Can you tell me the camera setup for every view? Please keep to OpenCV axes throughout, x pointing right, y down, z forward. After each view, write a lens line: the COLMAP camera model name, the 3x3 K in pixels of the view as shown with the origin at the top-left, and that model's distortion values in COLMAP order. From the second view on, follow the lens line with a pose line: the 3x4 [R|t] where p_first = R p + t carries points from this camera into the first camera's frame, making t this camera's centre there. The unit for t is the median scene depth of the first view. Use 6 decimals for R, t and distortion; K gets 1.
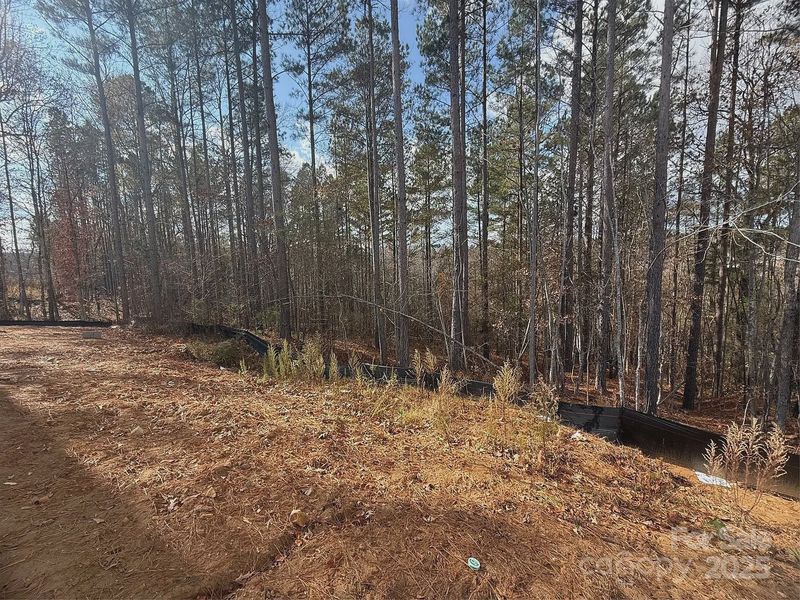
lens RADIAL K [[374.3, 0, 400.0], [0, 374.3, 300.0], [0, 0, 1]] dist [-0.001149, 0.000620]
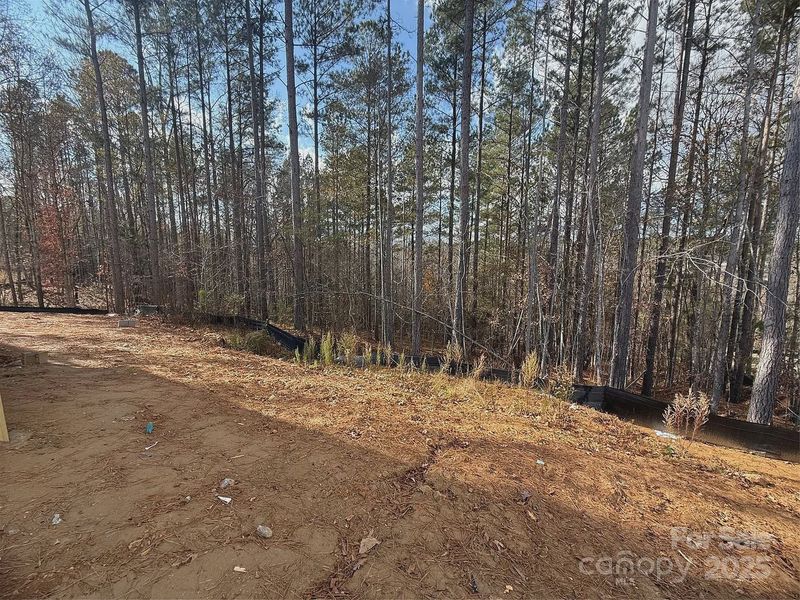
lens RADIAL K [[392.9, 0, 400.0], [0, 392.9, 300.0], [0, 0, 1]] dist [-0.002895, -0.000967]
pose [[0.994884, 0.026327, 0.097537, -0.102110], [-0.028513, 0.999371, 0.021087, -0.012108], [-0.096920, -0.023760, 0.995008, -0.116638]]
